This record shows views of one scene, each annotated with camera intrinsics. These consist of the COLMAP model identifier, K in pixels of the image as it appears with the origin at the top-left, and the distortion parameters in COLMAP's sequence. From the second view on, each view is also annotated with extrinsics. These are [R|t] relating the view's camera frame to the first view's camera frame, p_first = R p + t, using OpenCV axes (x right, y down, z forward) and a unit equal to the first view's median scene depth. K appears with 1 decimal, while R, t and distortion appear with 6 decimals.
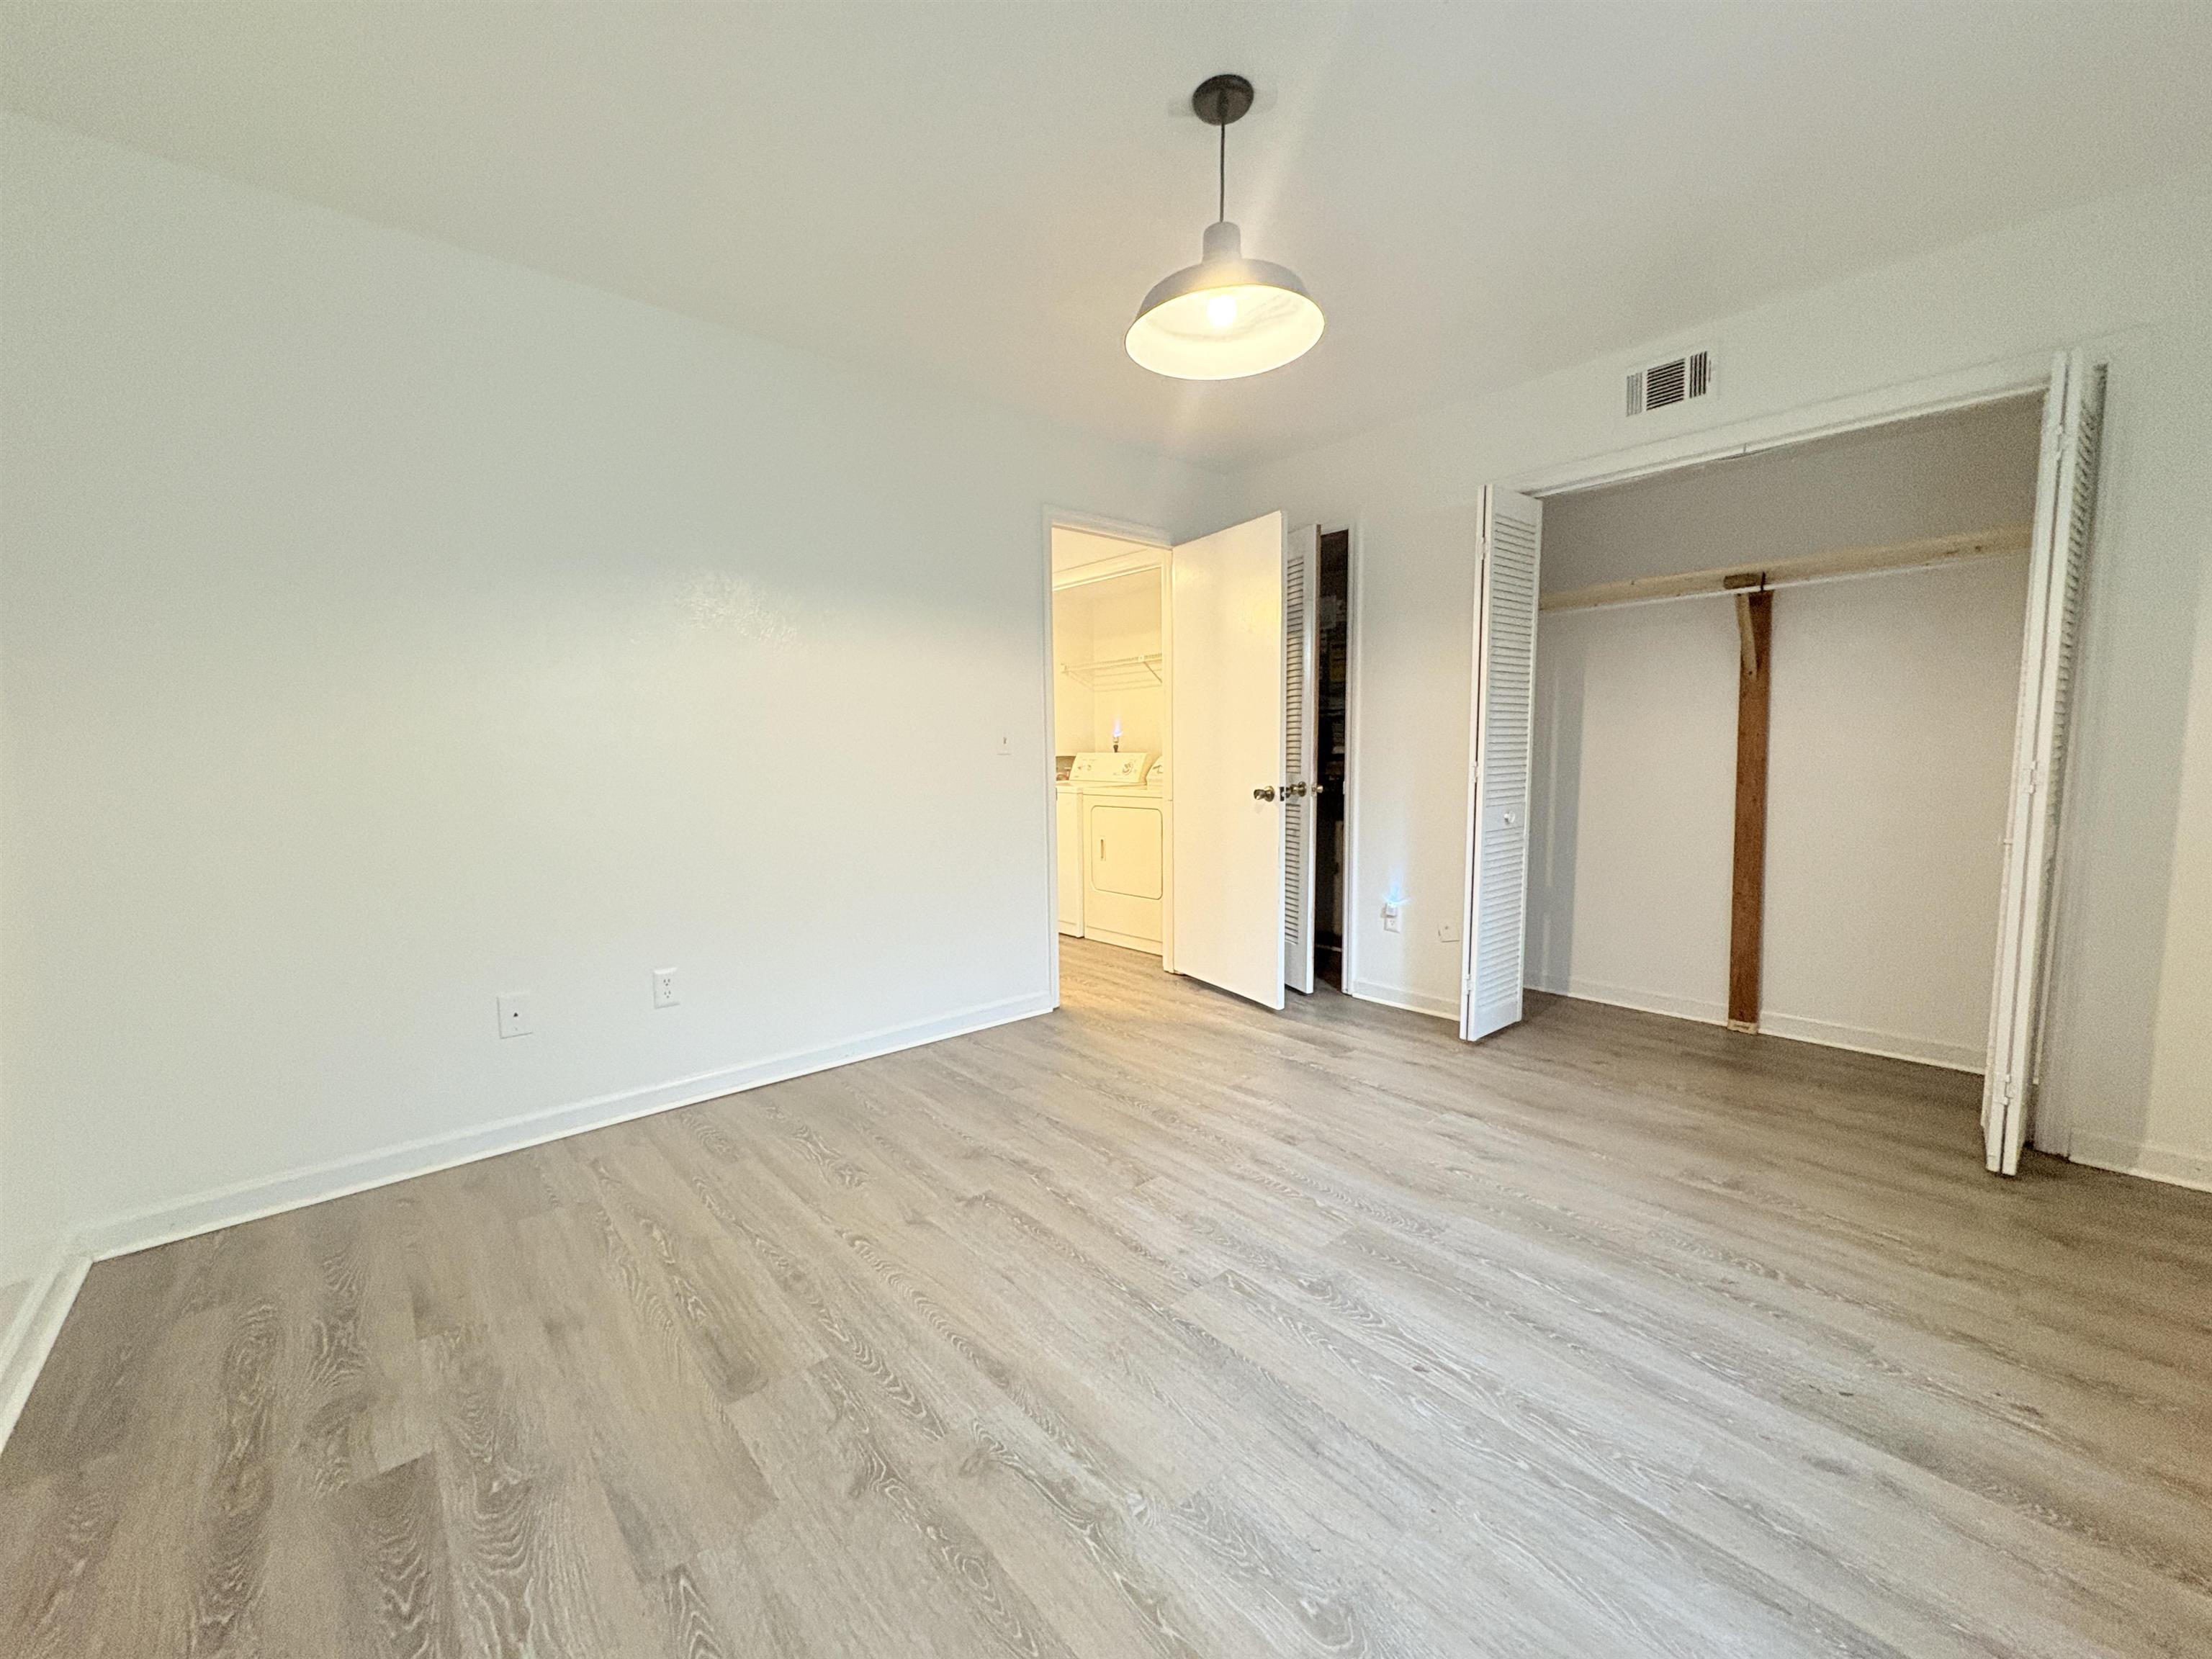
lens RADIAL K [[881.0, 0, 1106.4], [0, 881.0, 825.5], [0, 0, 1]] dist [-0.000883, 0.000350]
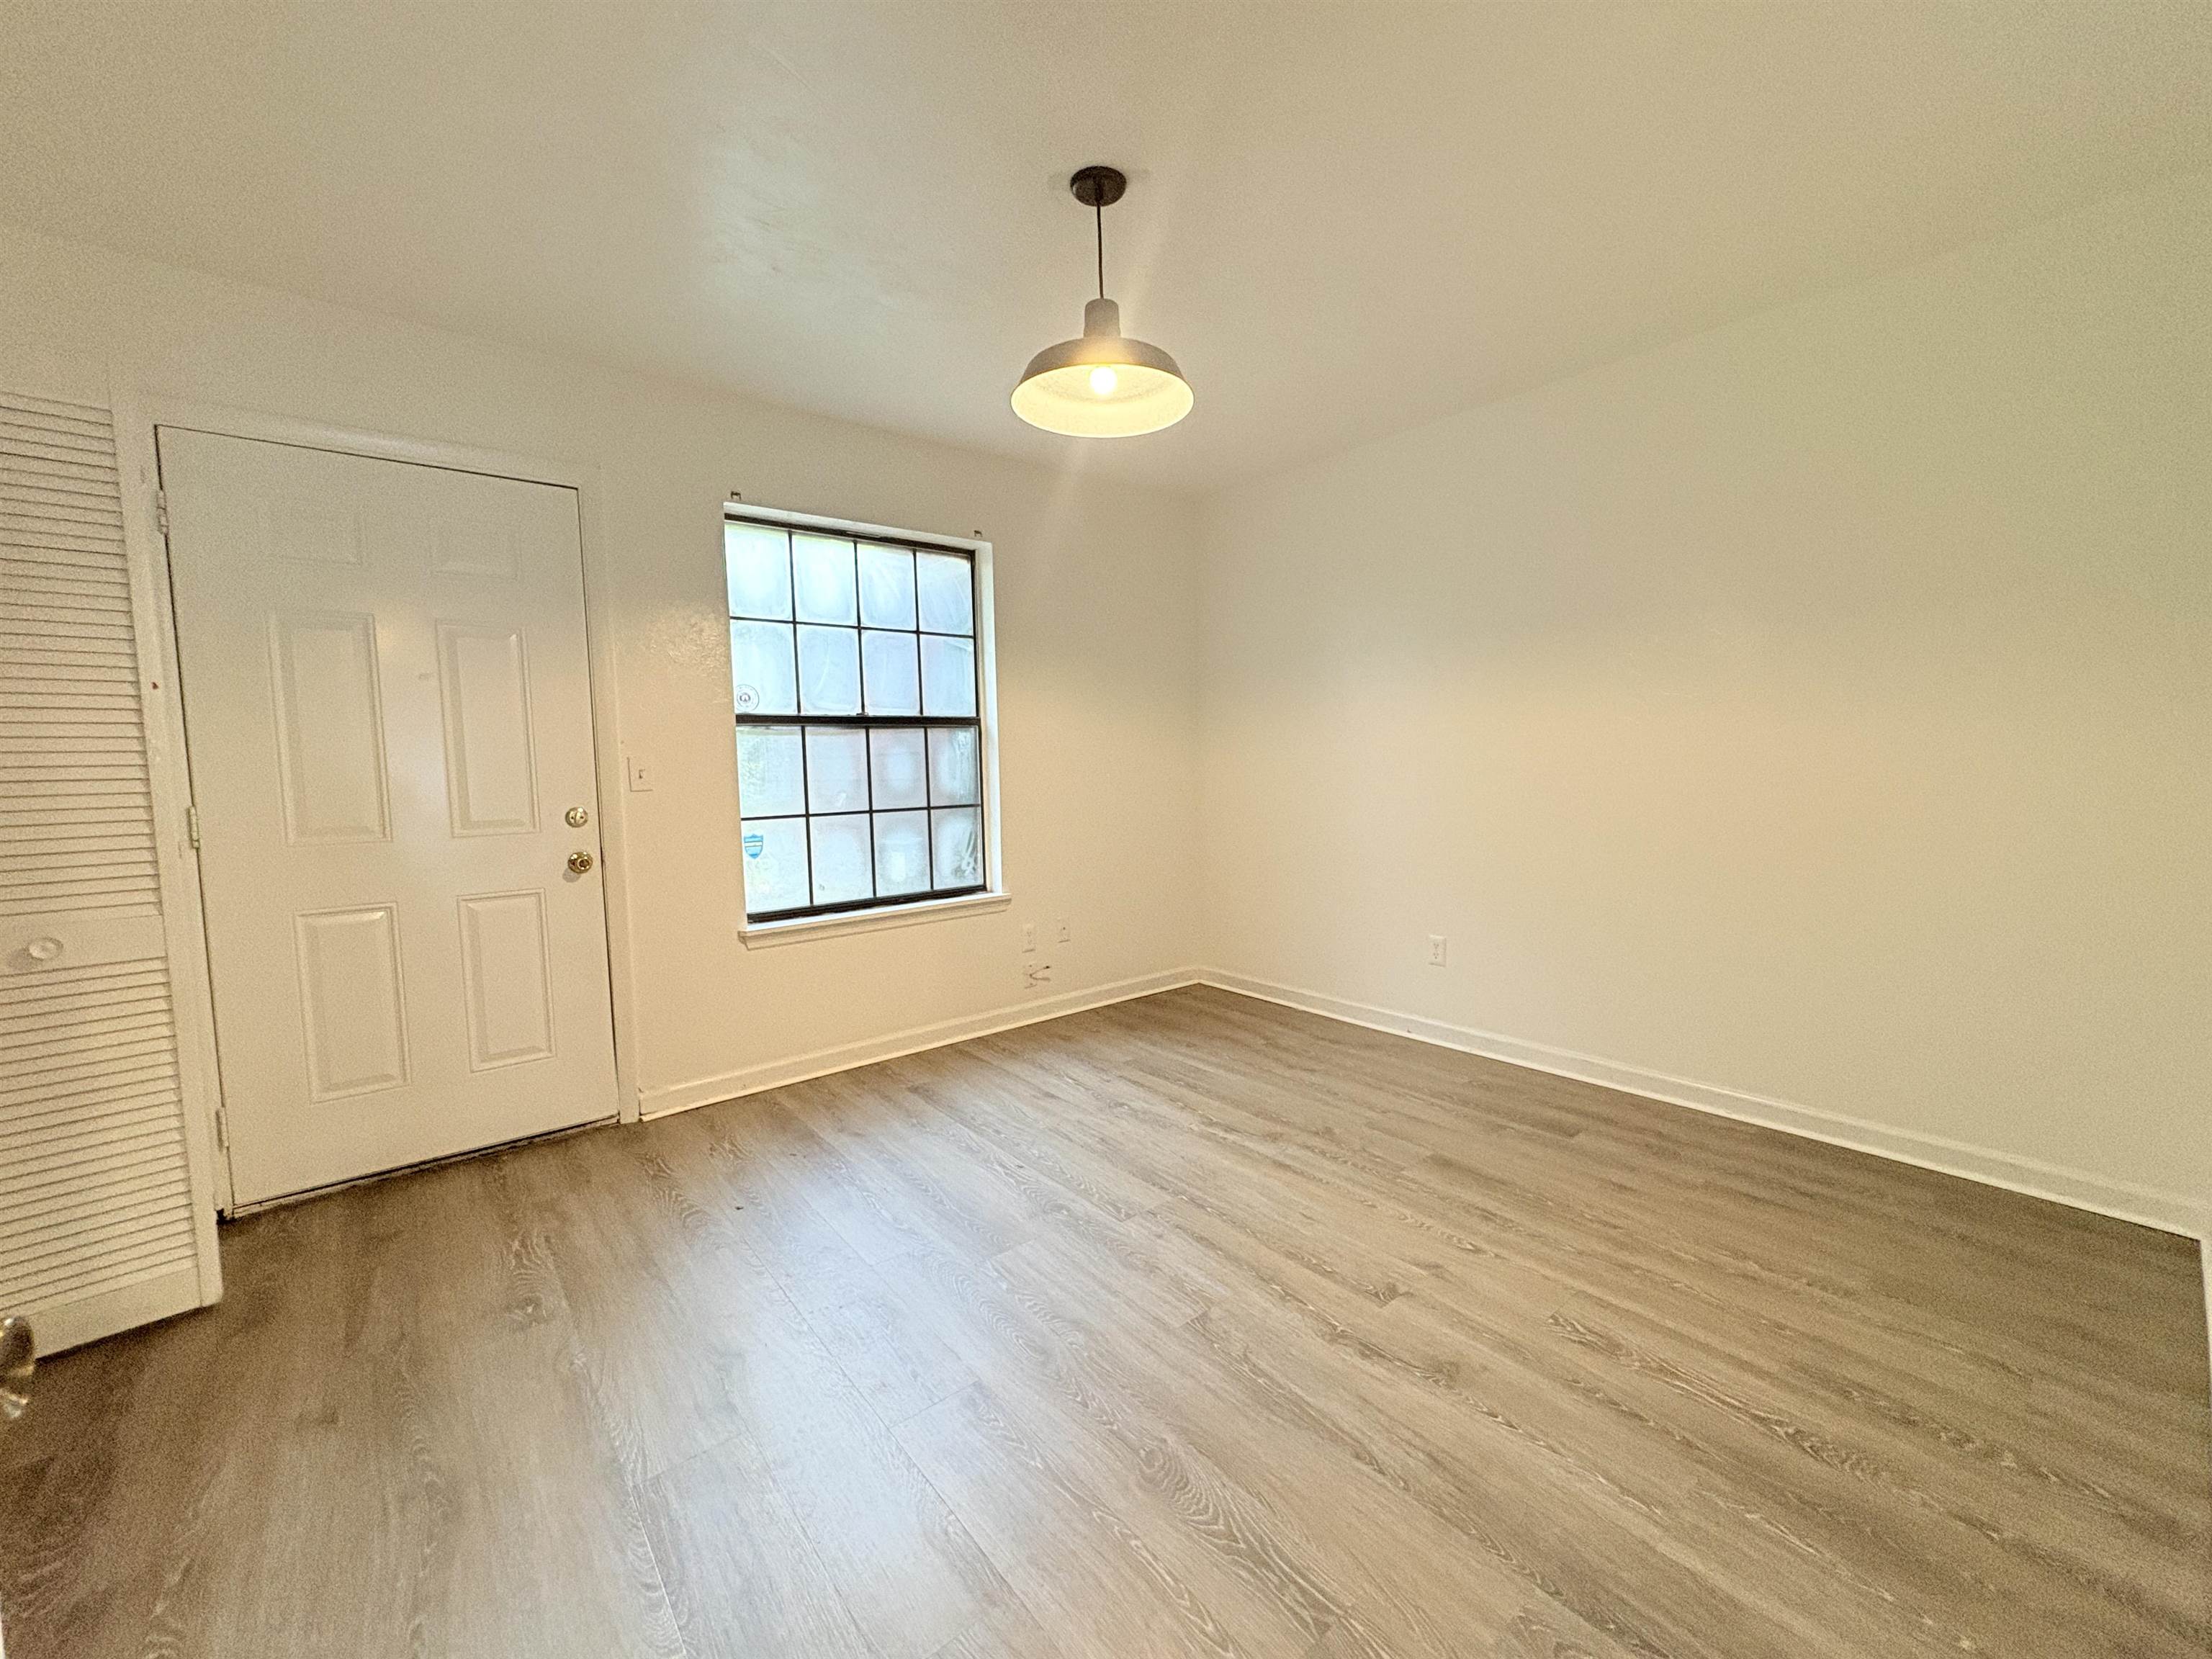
lens RADIAL K [[881.0, 0, 1106.5], [0, 881.0, 828.1], [0, 0, 1]] dist [-0.000883, 0.000350]
pose [[-0.998863, 0.028846, 0.037952, 0.103617], [0.034821, 0.985236, 0.167623, -0.227004], [-0.032556, 0.168754, -0.985120, 2.168731]]
